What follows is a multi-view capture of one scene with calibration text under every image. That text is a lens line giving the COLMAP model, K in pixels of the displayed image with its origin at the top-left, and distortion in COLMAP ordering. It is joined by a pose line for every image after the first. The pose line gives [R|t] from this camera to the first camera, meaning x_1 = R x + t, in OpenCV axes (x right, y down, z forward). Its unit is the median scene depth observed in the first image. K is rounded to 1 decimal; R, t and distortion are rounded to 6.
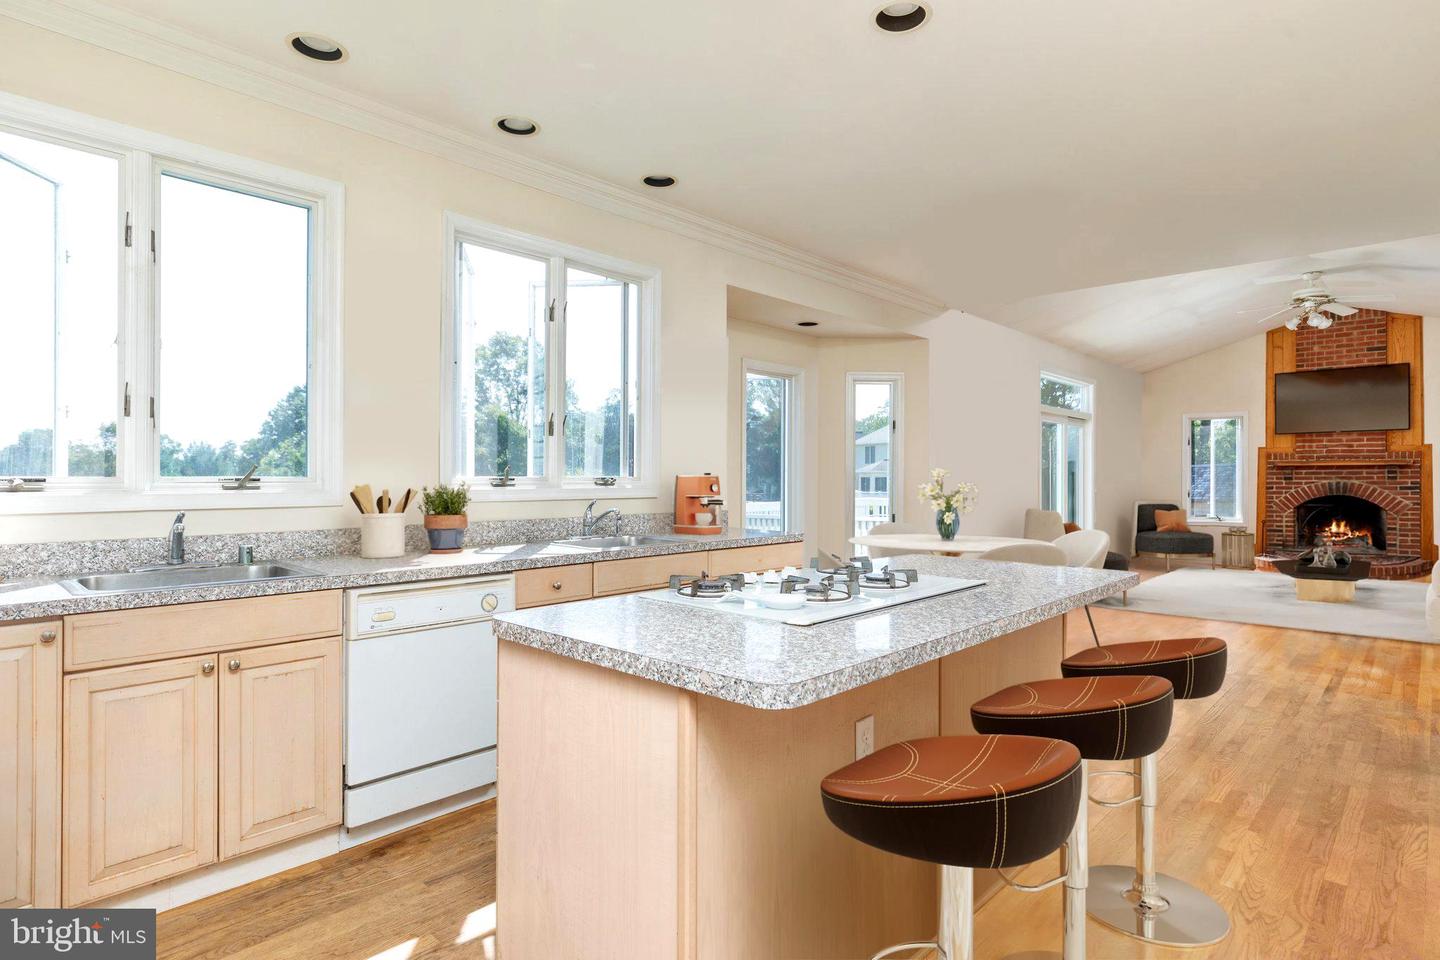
lens RADIAL K [[791.3, 0, 709.7], [0, 791.3, 486.1], [0, 0, 1]] dist [-0.001586, 0.015597]
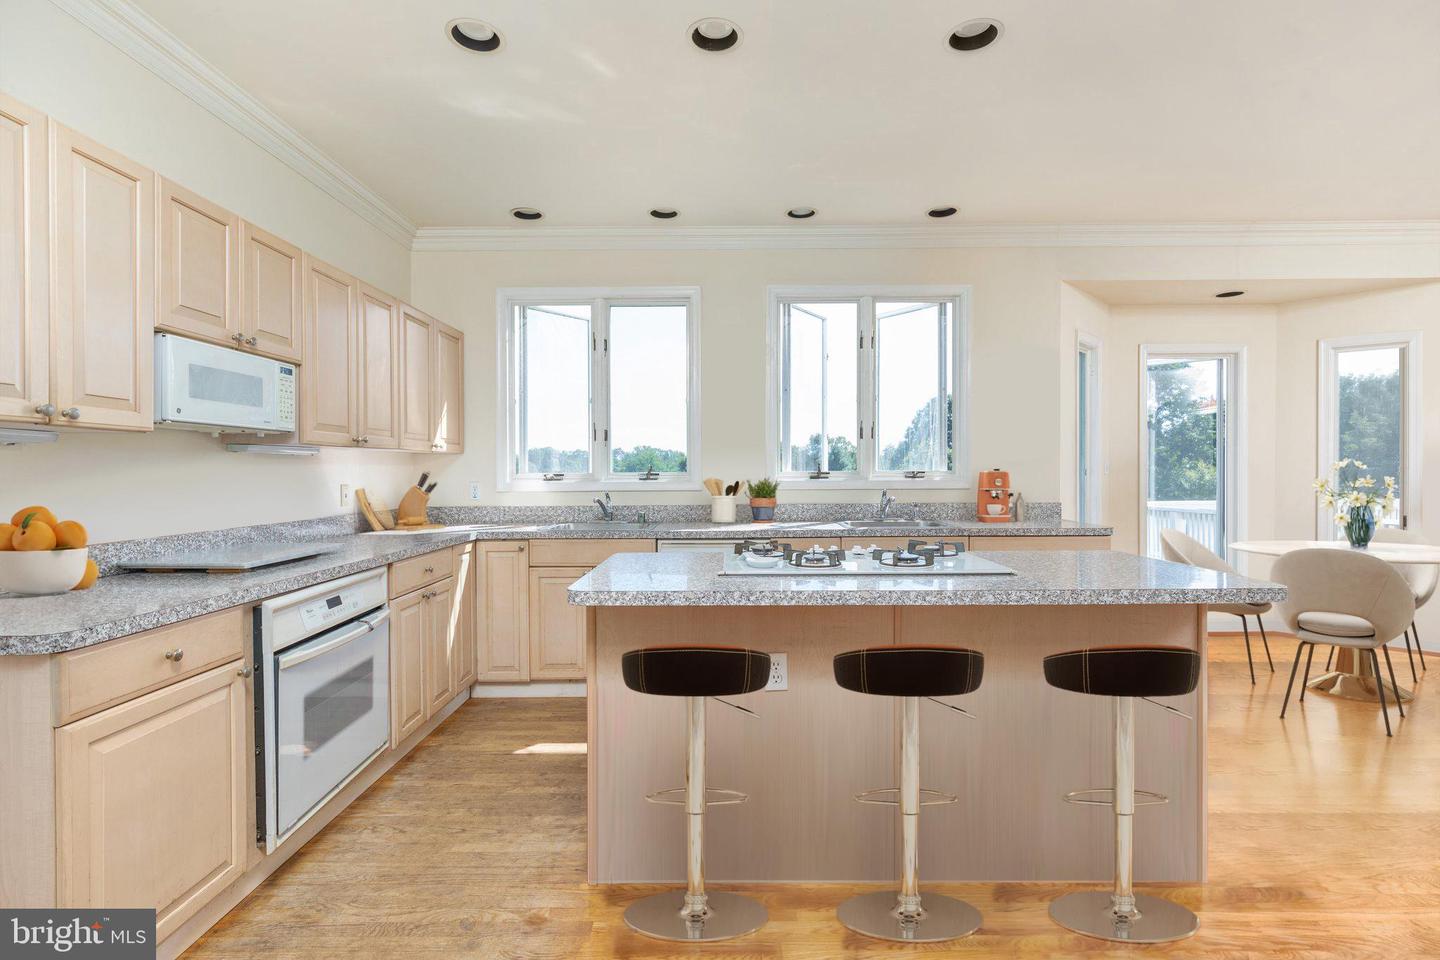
lens RADIAL K [[719.2, 0, 720.0], [0, 719.2, 480.0], [0, 0, 1]] dist [0.004631, 0.000910]
pose [[0.662104, 0.003298, -0.749405, 0.512804], [-0.002628, 0.999994, 0.002079, 0.000872], [0.749408, 0.000593, 0.662109, 0.066077]]
